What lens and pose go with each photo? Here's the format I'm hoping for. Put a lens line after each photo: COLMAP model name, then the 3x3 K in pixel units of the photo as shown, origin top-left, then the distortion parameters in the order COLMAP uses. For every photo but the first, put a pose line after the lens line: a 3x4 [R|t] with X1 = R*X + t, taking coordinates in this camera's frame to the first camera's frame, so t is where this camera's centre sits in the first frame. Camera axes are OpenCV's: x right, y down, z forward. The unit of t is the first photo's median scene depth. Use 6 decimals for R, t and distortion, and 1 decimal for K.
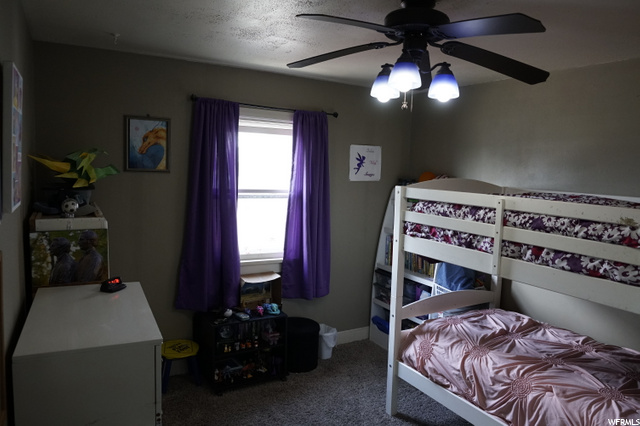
lens RADIAL K [[447.1, 0, 320.8], [0, 447.1, 210.5], [0, 0, 1]] dist [-0.057050, 0.006944]
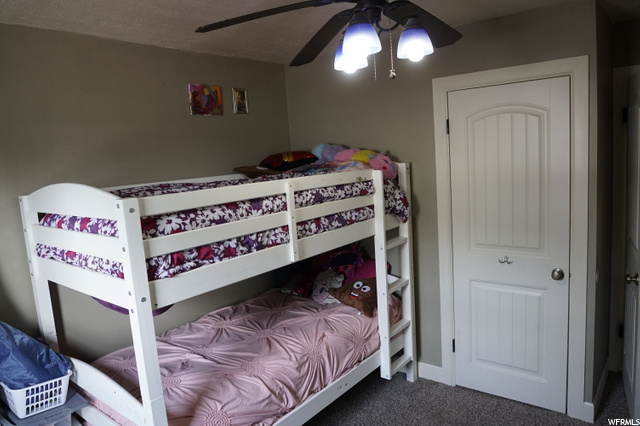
lens RADIAL K [[447.1, 0, 320.6], [0, 447.1, 214.8], [0, 0, 1]] dist [-0.057050, 0.006944]
pose [[-0.372125, -0.132093, 0.918735, -0.454070], [0.149130, 0.968453, 0.199645, -0.124519], [-0.916124, 0.211304, -0.340687, 1.139037]]
